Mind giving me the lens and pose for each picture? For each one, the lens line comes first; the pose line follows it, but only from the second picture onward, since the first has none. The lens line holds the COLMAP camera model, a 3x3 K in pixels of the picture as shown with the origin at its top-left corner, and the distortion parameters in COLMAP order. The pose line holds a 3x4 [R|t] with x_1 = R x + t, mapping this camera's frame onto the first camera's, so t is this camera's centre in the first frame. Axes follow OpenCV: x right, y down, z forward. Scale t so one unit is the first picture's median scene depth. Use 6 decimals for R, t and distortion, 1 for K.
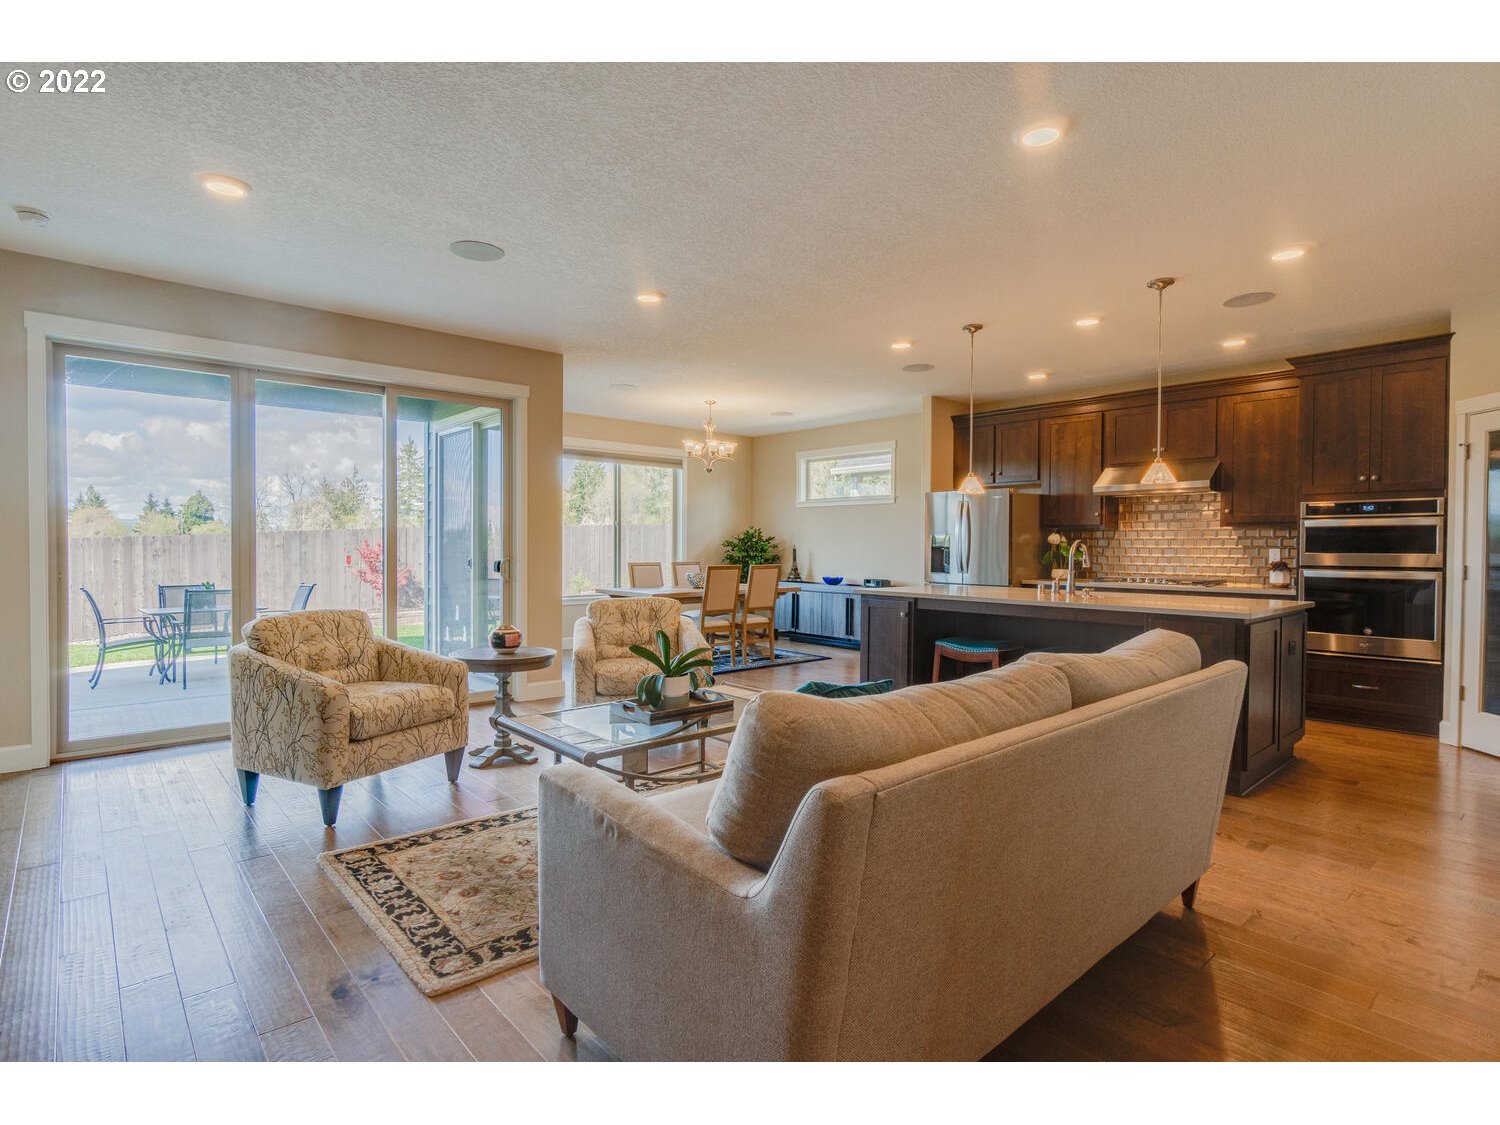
lens RADIAL K [[766.4, 0, 746.8], [0, 766.4, 560.4], [0, 0, 1]] dist [-0.004332, 0.001791]
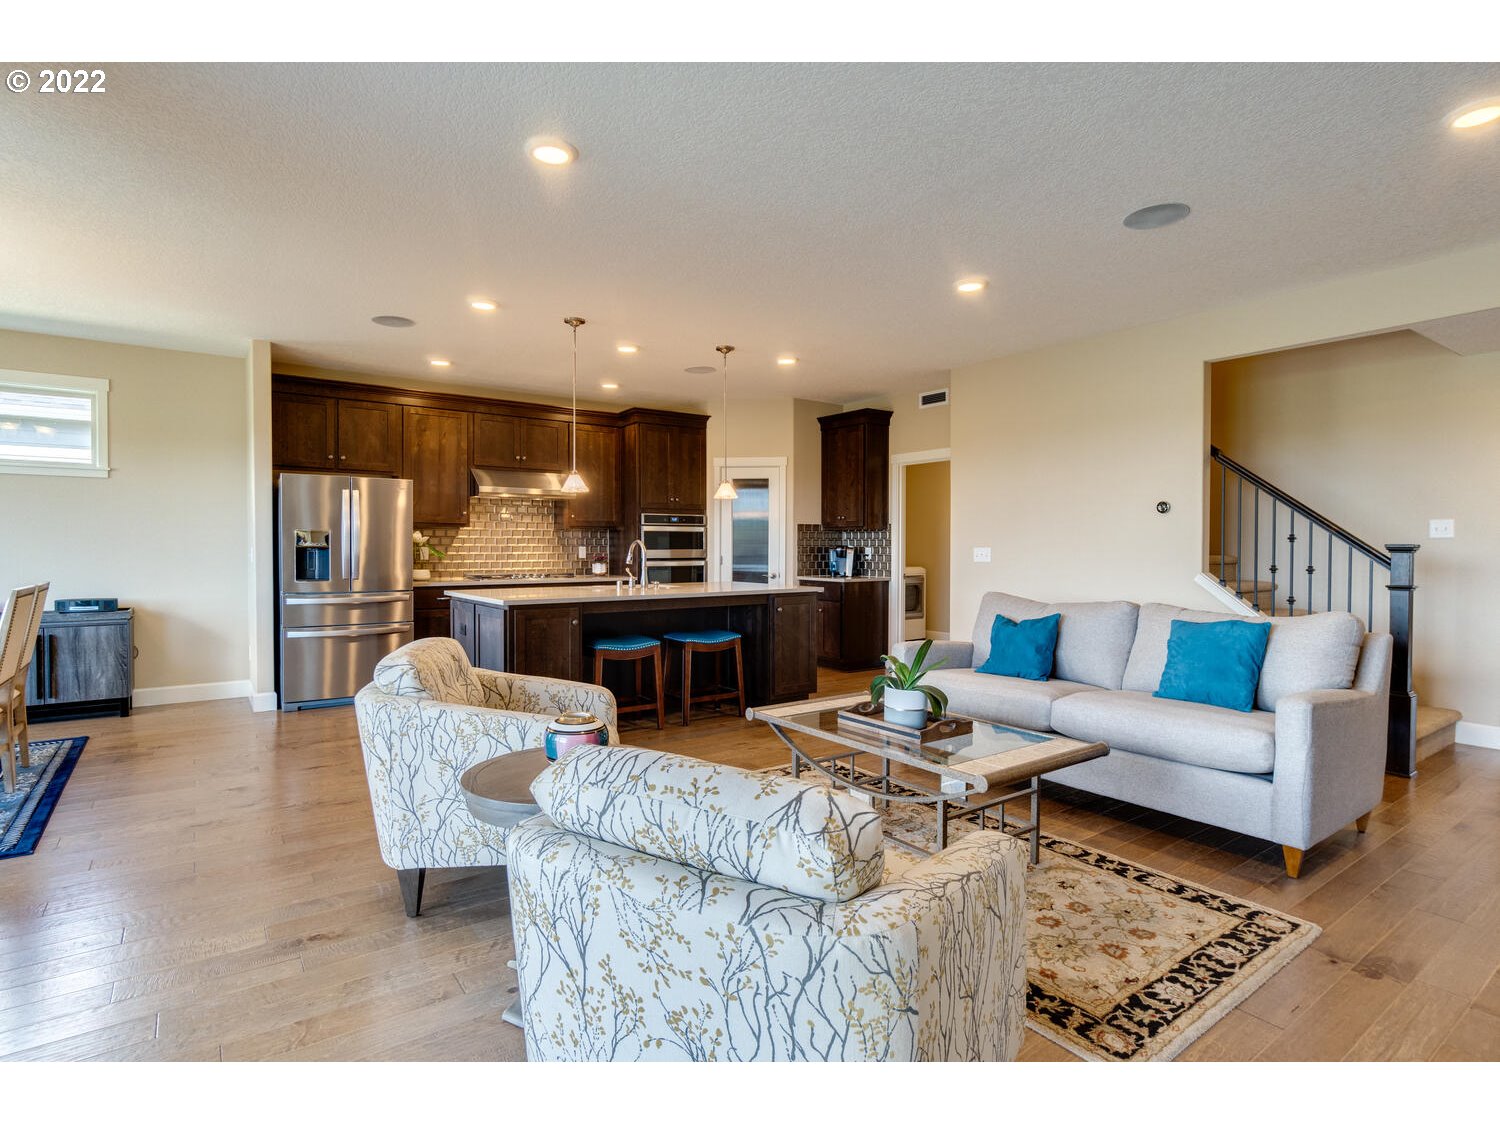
lens RADIAL K [[766.4, 0, 749.1], [0, 766.4, 553.0], [0, 0, 1]] dist [-0.004332, 0.001791]
pose [[0.093660, -0.013335, 0.995515, -0.604522], [0.018372, 0.999763, 0.011663, -0.015387], [-0.995435, 0.017197, 0.093883, 0.639037]]
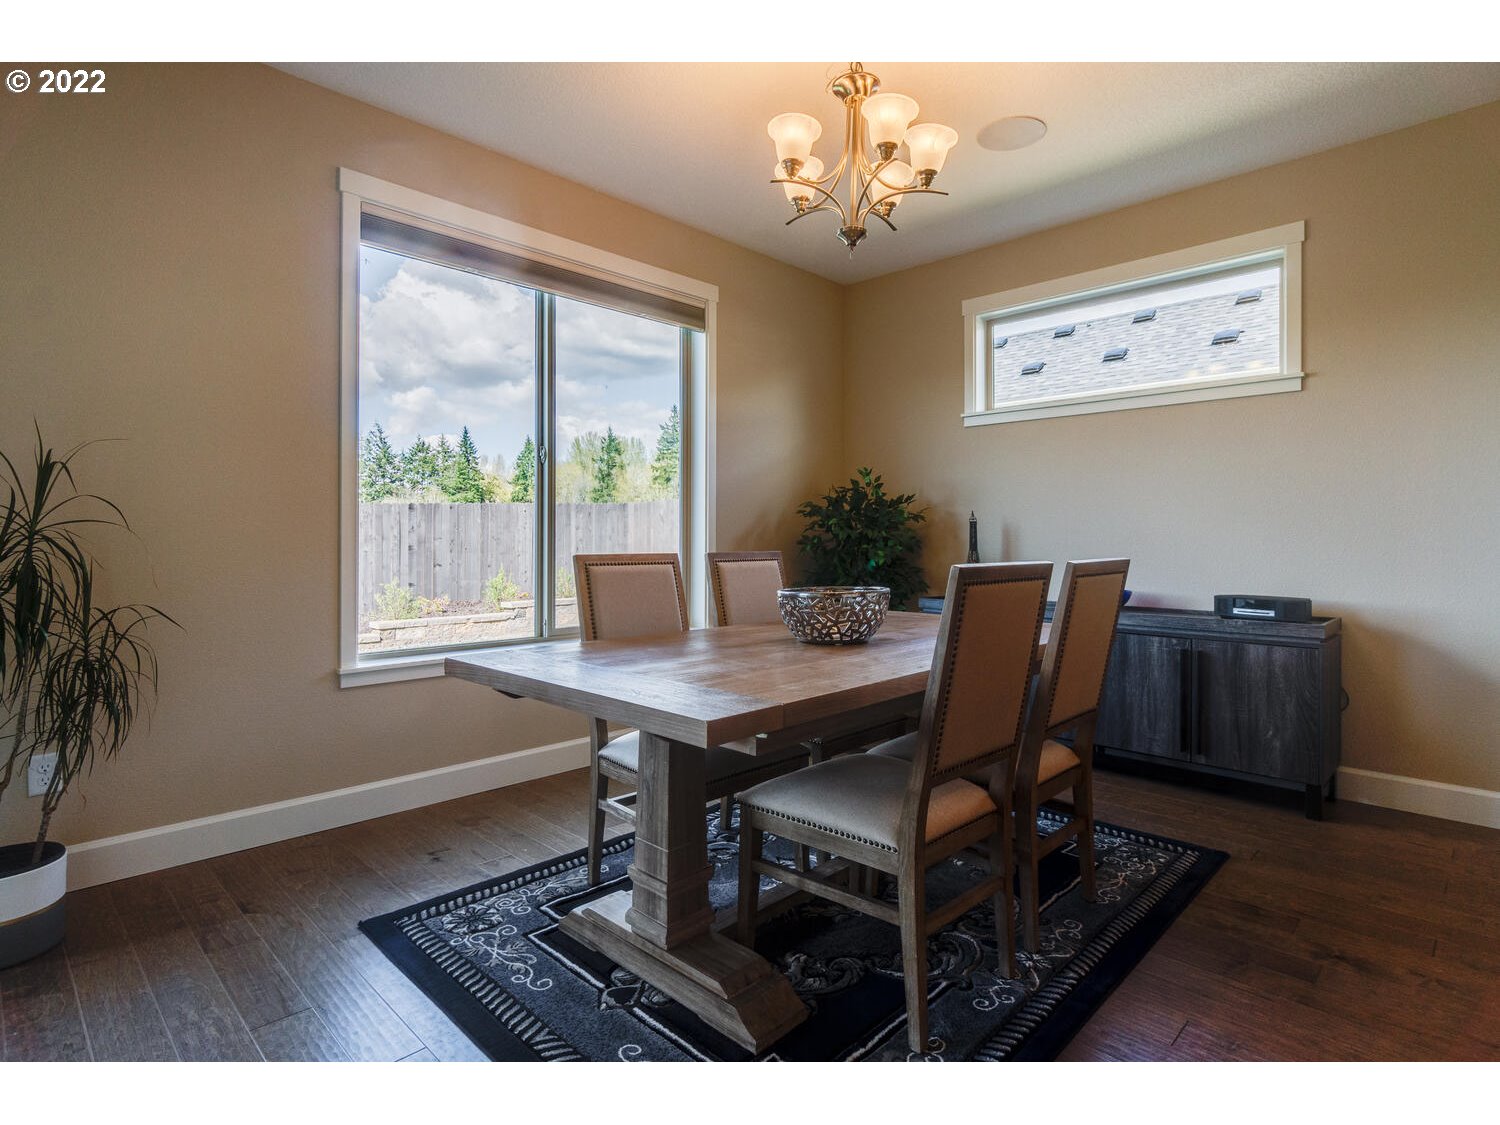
lens RADIAL K [[766.4, 0, 735.2], [0, 766.4, 542.0], [0, 0, 1]] dist [-0.004332, 0.001791]
pose [[0.998587, -0.002648, 0.053080, -0.155824], [0.003584, 0.999840, -0.017545, 0.005861], [-0.053025, 0.017711, 0.998436, 1.004208]]
